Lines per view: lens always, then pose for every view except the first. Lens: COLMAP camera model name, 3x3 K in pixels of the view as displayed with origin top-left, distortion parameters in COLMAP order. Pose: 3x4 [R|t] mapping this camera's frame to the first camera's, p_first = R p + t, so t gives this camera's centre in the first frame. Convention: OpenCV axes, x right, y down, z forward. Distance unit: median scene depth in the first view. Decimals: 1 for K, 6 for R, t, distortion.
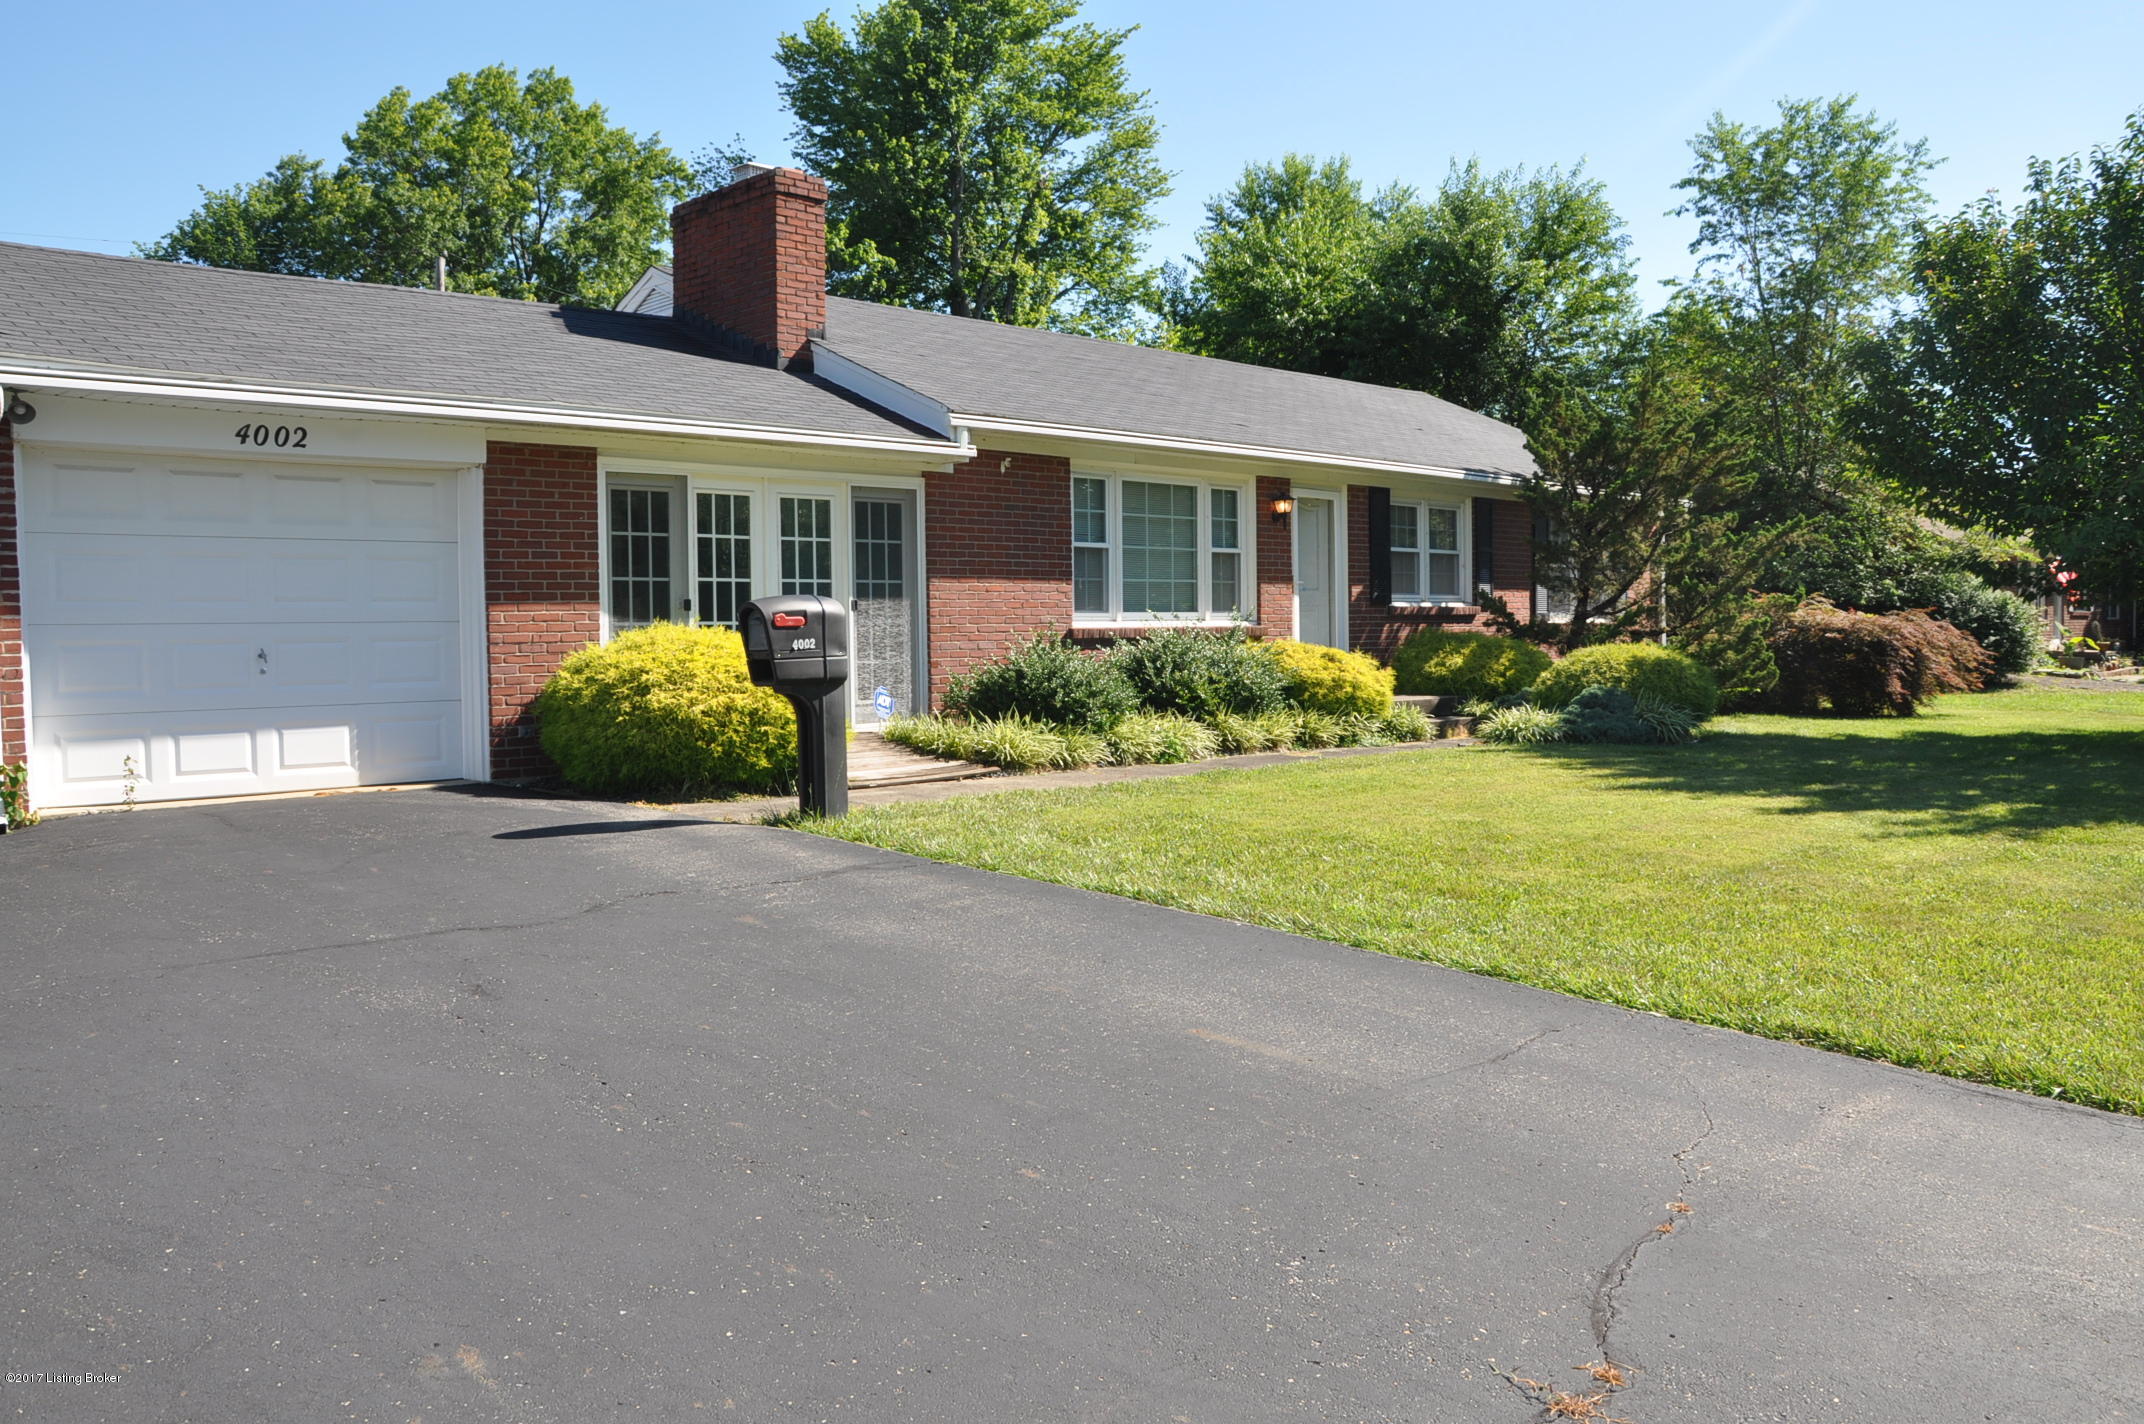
lens RADIAL K [[1662.2, 0, 1083.1], [0, 1662.2, 722.0], [0, 0, 1]] dist [-0.153434, 0.123782]
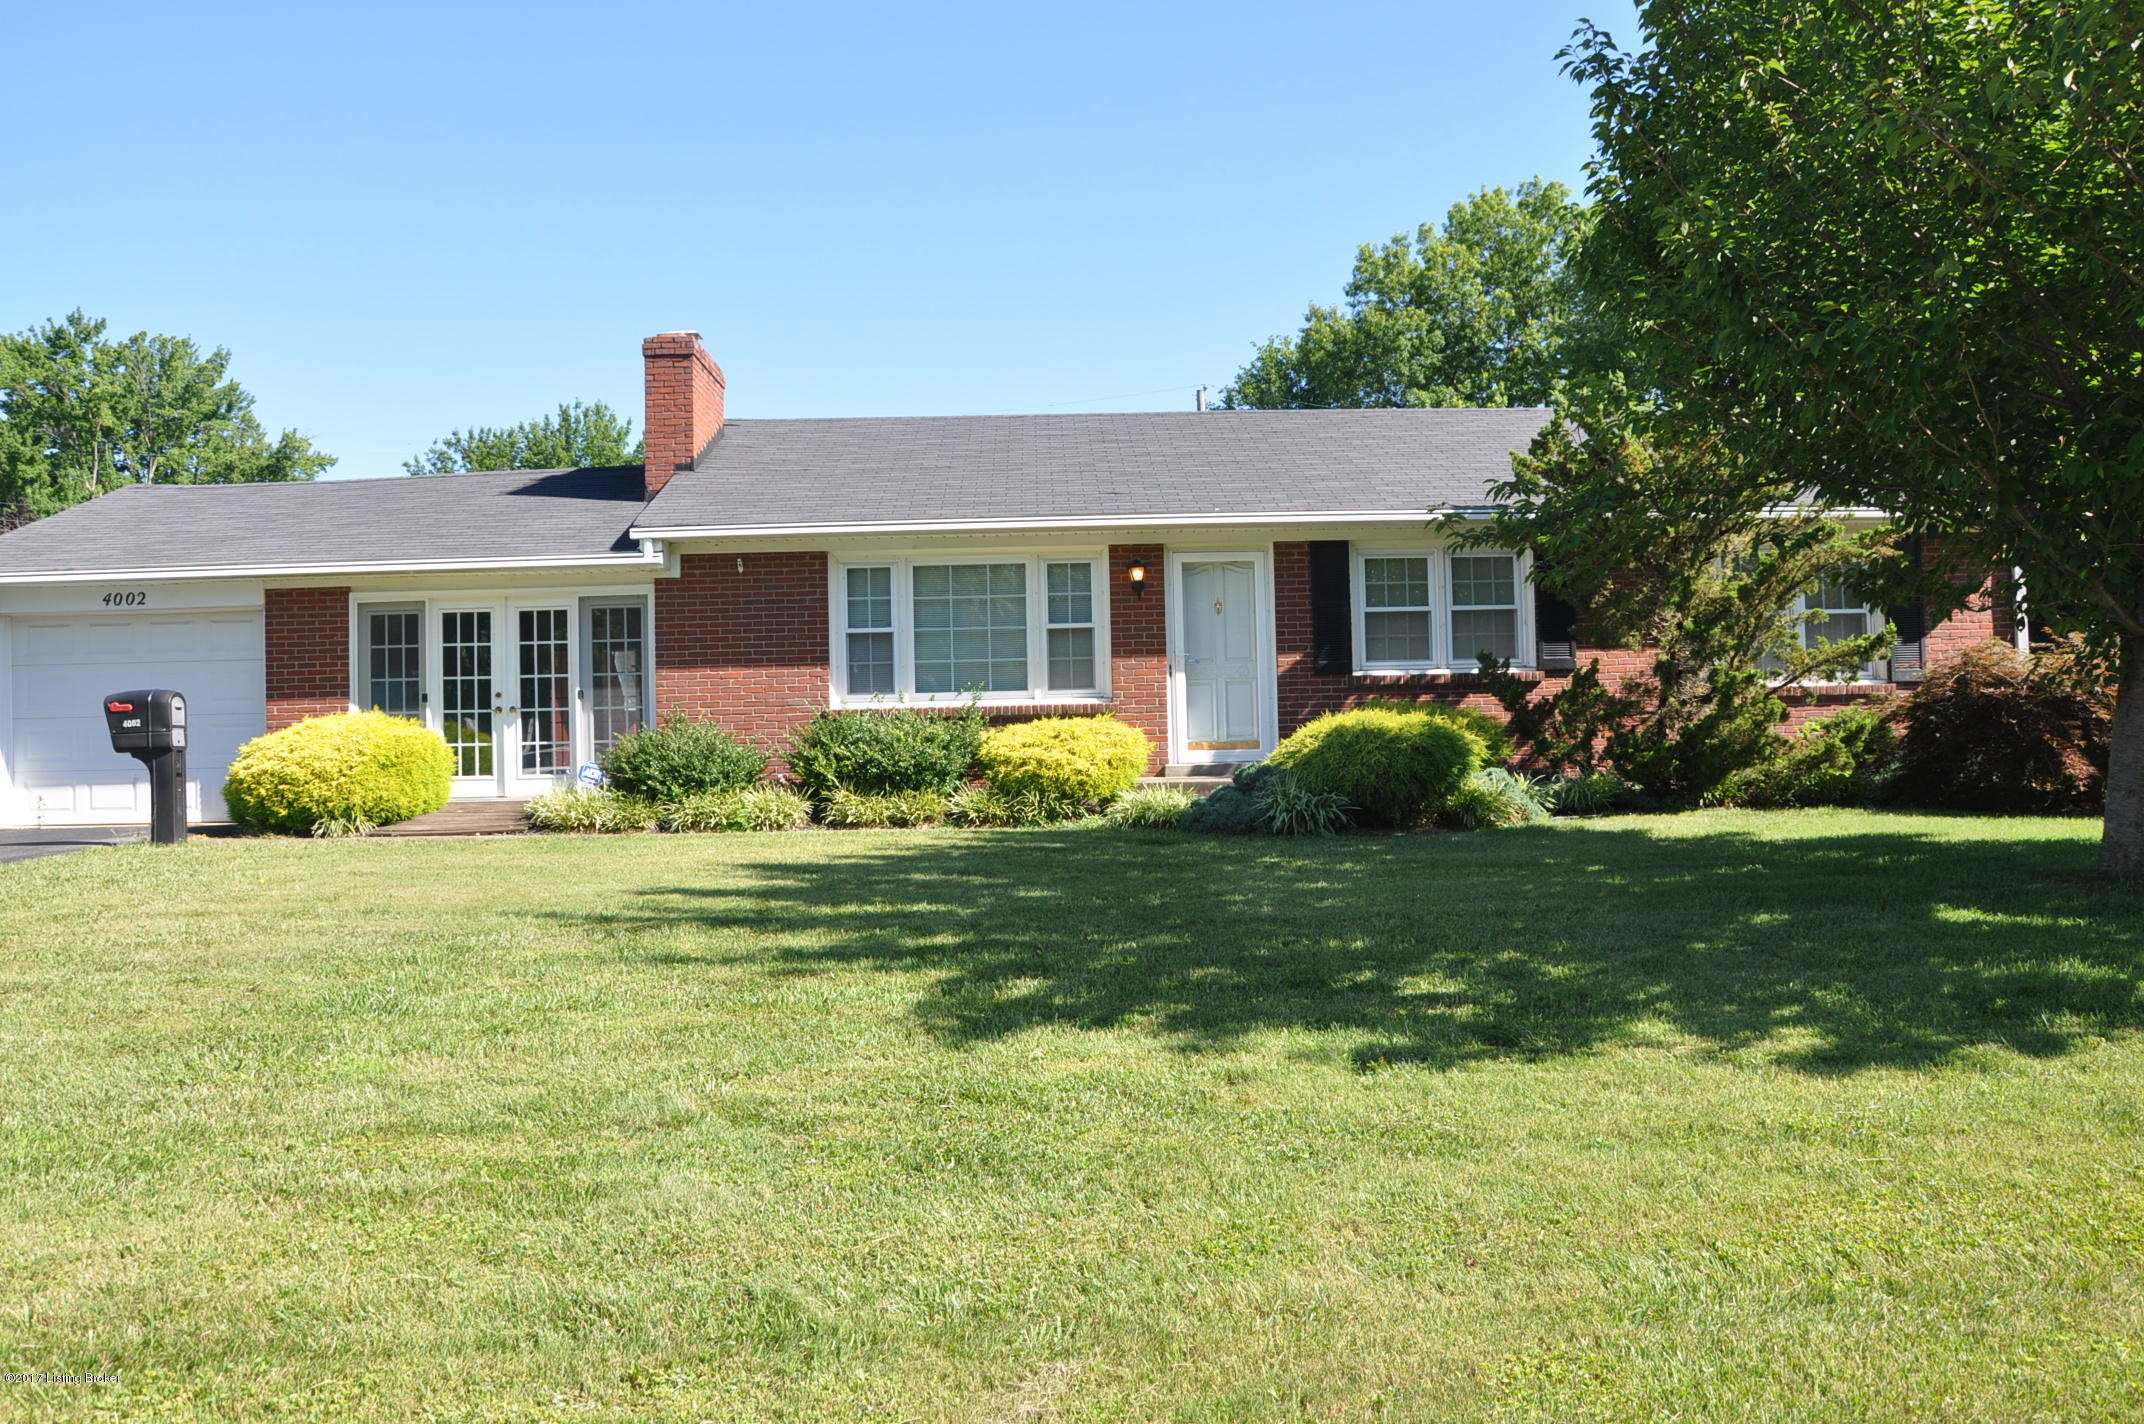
lens RADIAL K [[1662.2, 0, 1083.1], [0, 1662.2, 722.0], [0, 0, 1]] dist [-0.153434, 0.123782]
pose [[0.717729, -0.018599, -0.696074, 0.867472], [-0.023709, 0.998411, -0.051125, 0.002095], [0.695918, 0.053197, 0.716148, 0.357894]]
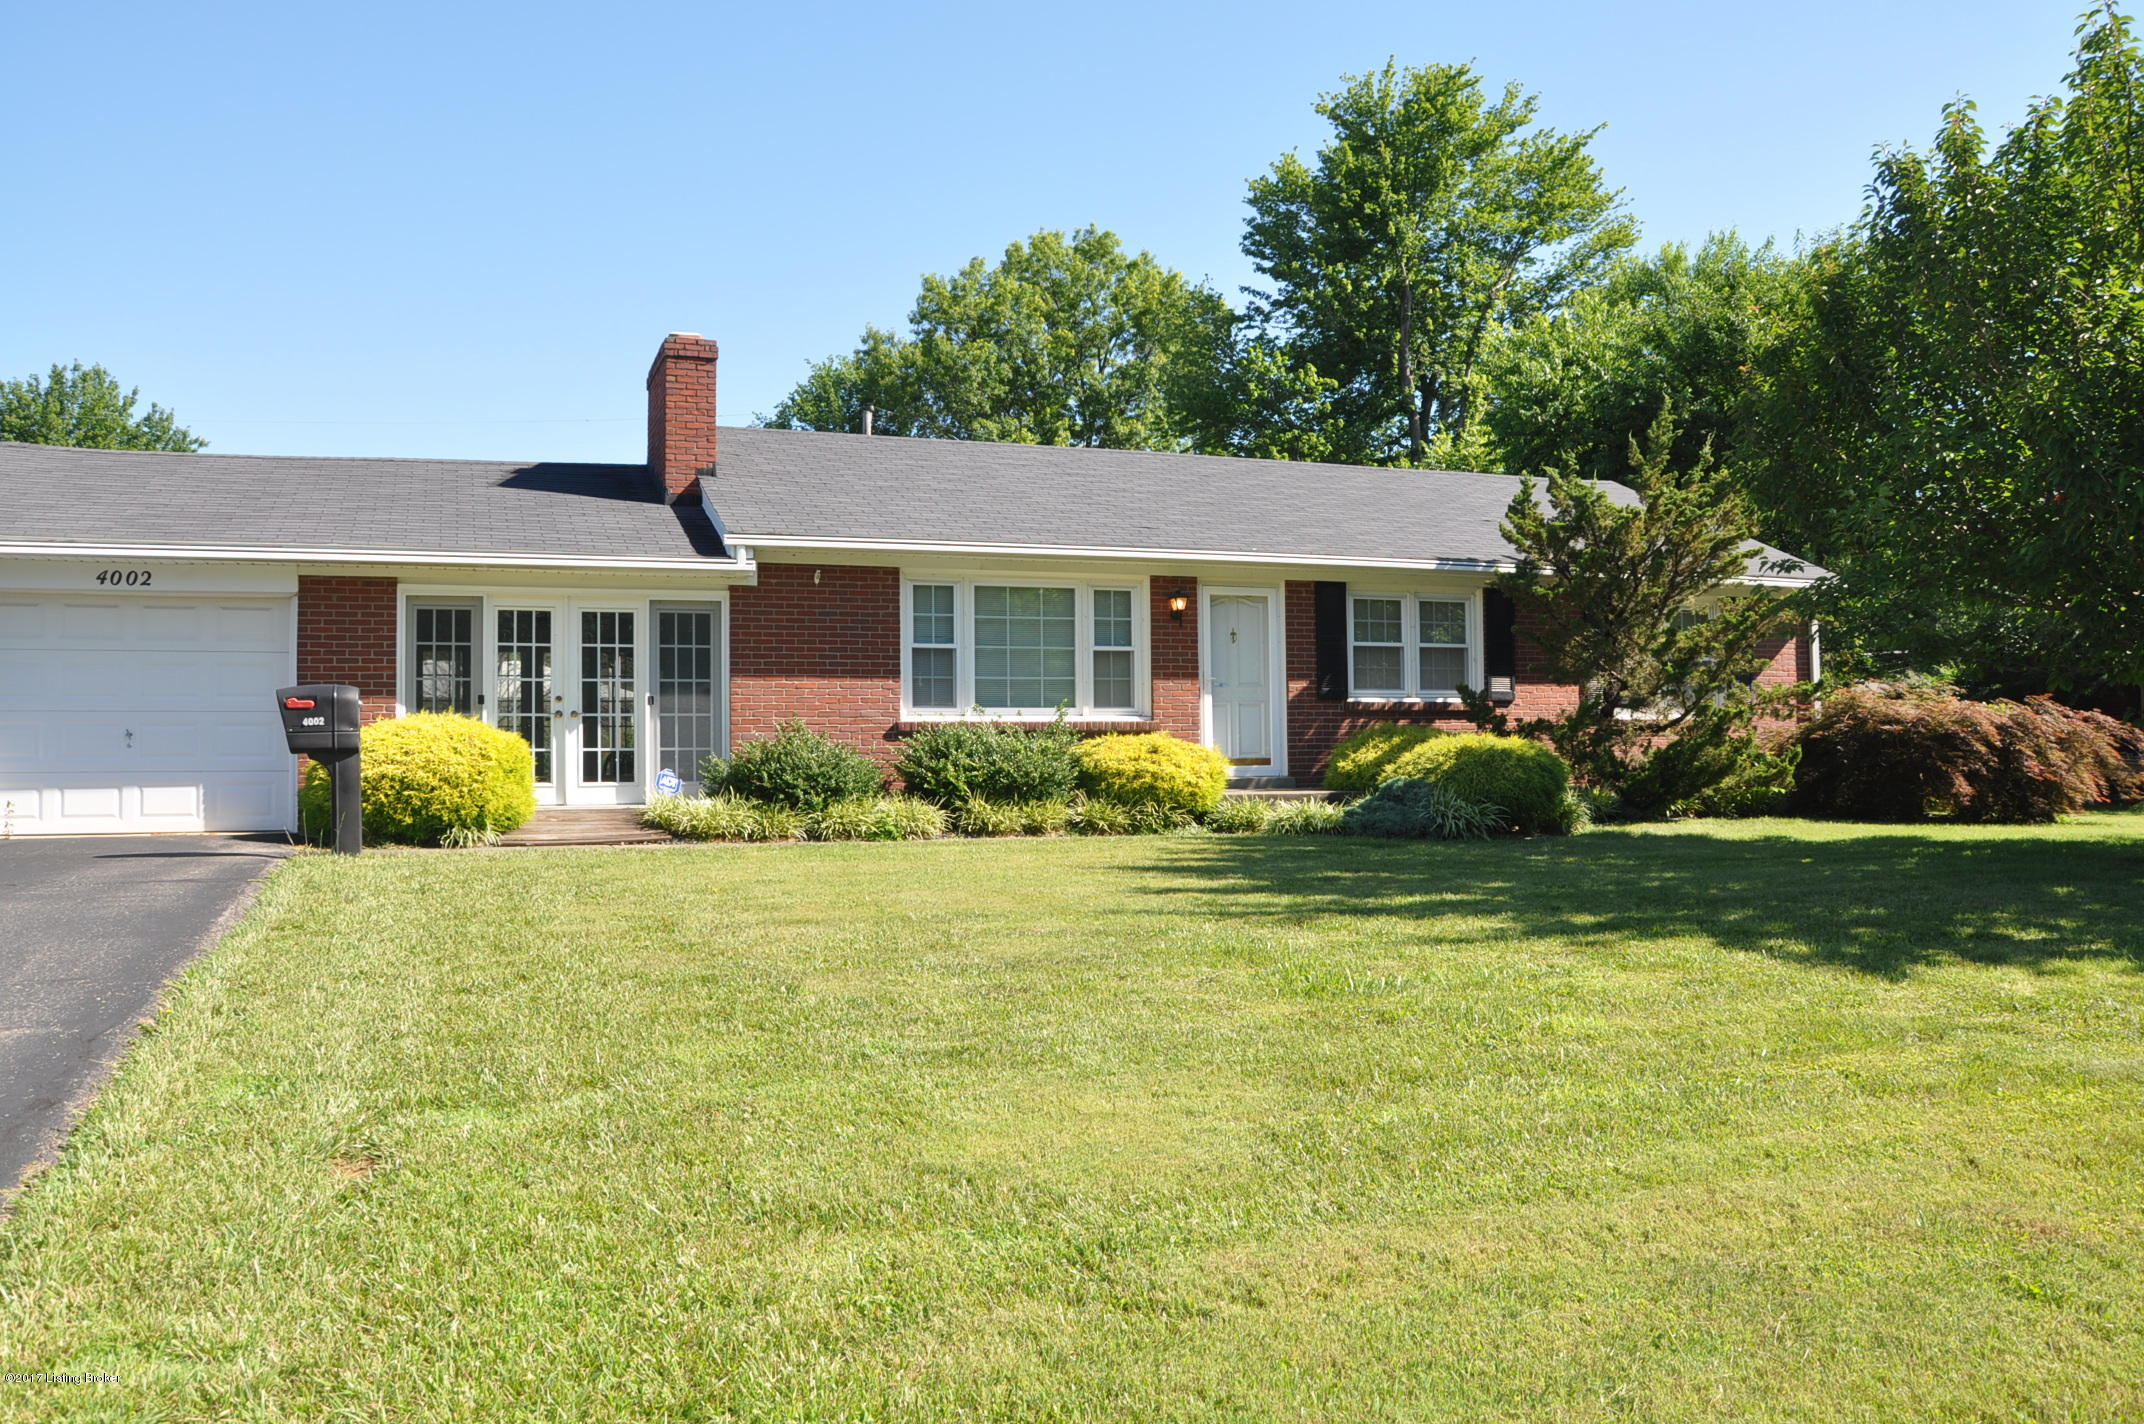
lens RADIAL K [[1662.2, 0, 1083.1], [0, 1662.2, 722.0], [0, 0, 1]] dist [-0.153434, 0.123782]
pose [[0.910999, -0.007339, -0.412342, 0.565642], [-0.023250, 0.997338, -0.069117, 0.017067], [0.411752, 0.072553, 0.908403, 0.055213]]
